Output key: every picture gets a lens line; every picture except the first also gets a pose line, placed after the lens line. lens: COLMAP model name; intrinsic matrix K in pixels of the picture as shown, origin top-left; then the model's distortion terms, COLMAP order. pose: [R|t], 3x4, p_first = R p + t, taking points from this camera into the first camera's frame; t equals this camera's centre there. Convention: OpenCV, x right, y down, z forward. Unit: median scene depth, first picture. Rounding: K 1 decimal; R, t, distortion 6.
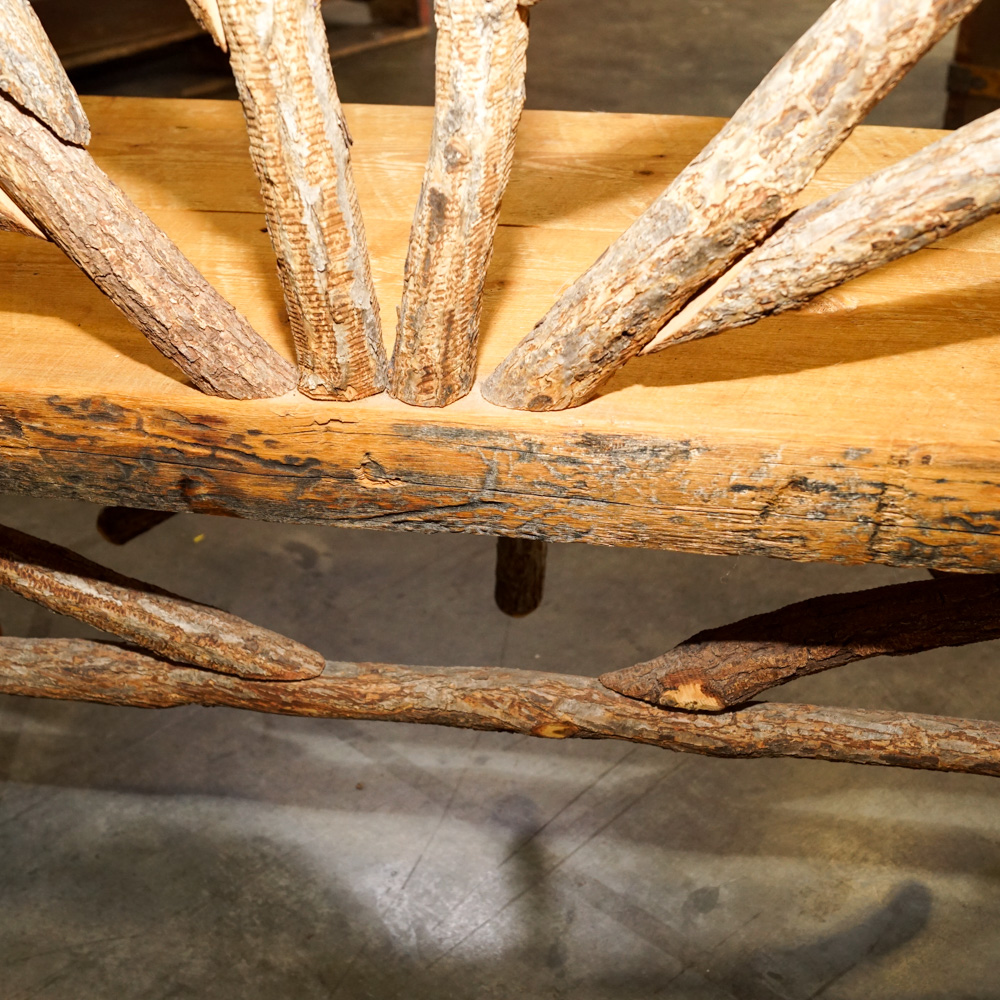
lens RADIAL K [[1381.8, 0, 499.9], [0, 1381.8, 501.5], [0, 0, 1]] dist [-0.068026, 0.000000]
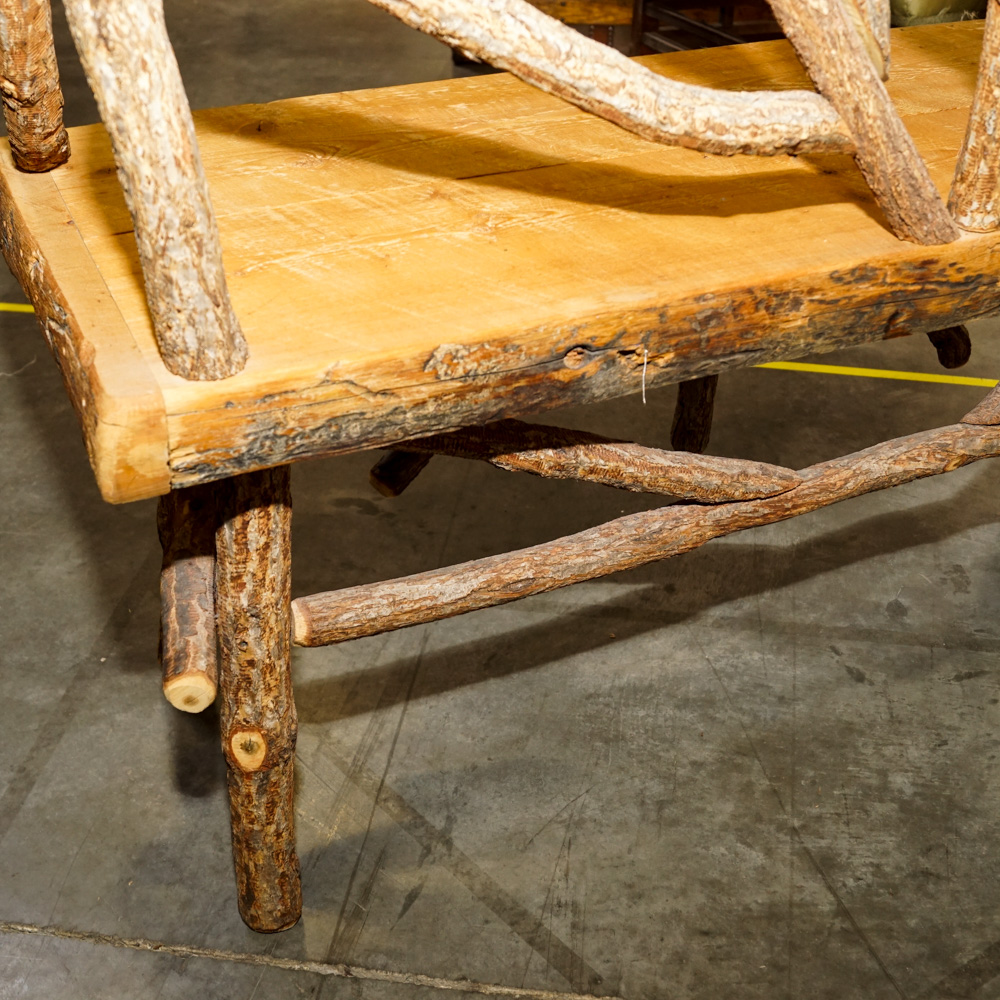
lens RADIAL K [[1381.8, 0, 500.3], [0, 1381.8, 498.7], [0, 0, 1]] dist [-0.068026, 0.000000]
pose [[0.832512, -0.288257, 0.473109, -1.036051], [0.279592, 0.955854, 0.090399, -0.060509], [-0.478281, 0.057019, 0.876354, -0.023284]]
